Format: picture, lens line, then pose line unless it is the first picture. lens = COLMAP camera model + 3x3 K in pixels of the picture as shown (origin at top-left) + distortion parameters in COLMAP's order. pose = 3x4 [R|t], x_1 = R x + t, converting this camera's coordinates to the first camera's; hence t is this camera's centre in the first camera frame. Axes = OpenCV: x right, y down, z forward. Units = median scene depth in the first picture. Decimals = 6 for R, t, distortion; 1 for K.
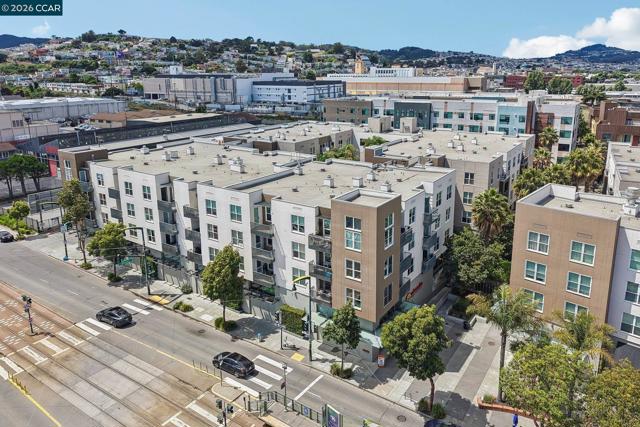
lens RADIAL K [[446.8, 0, 337.3], [0, 446.8, 168.7], [0, 0, 1]] dist [0.002545, 0.000995]
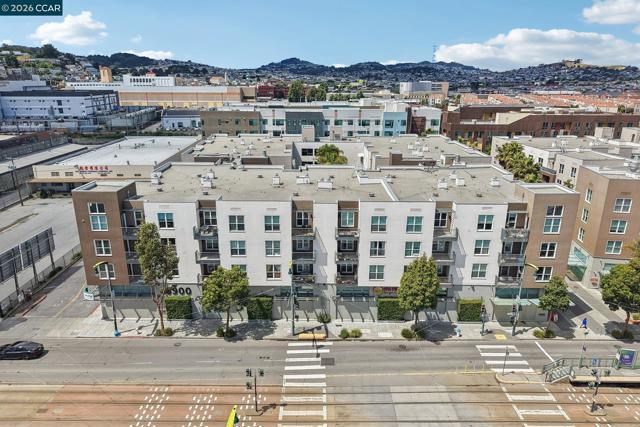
lens RADIAL K [[434.7, 0, 320.0], [0, 434.7, 213.5], [0, 0, 1]] dist [0.005132, -0.004820]
pose [[0.840838, -0.148492, 0.520521, -0.414746], [0.105606, 0.988159, 0.111304, -0.025576], [-0.530885, -0.038618, 0.846563, 0.130270]]
